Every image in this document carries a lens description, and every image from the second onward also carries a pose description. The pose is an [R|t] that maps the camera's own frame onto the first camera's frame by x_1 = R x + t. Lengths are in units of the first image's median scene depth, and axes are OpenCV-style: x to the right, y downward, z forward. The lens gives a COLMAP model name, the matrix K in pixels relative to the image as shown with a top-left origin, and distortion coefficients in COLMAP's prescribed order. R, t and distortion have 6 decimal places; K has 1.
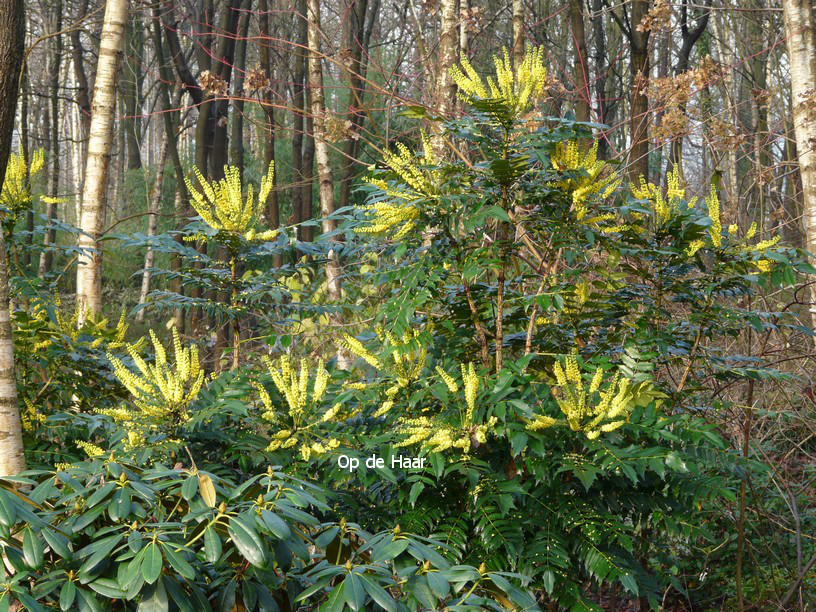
lens RADIAL K [[2707.6, 0, 408.1], [0, 2707.6, 306.0], [0, 0, 1]] dist [0.019377, 0.000000]
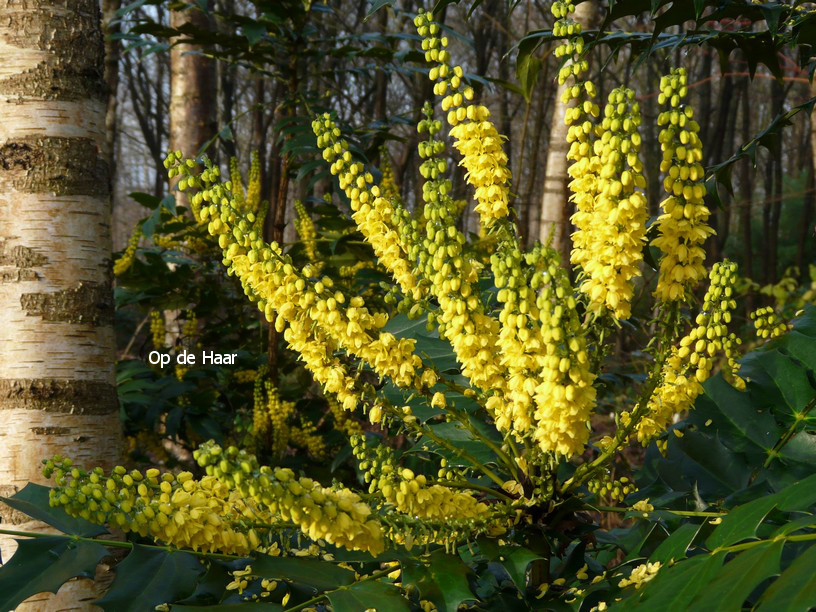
lens RADIAL K [[1471.4, 0, 404.0], [0, 1471.4, 306.5], [0, 0, 1]] dist [0.047518, 0.000000]
pose [[0.963357, 0.034004, -0.266060, -0.071148], [-0.038852, 0.999161, -0.012975, 0.028222], [0.265395, 0.022836, 0.963869, 0.911497]]
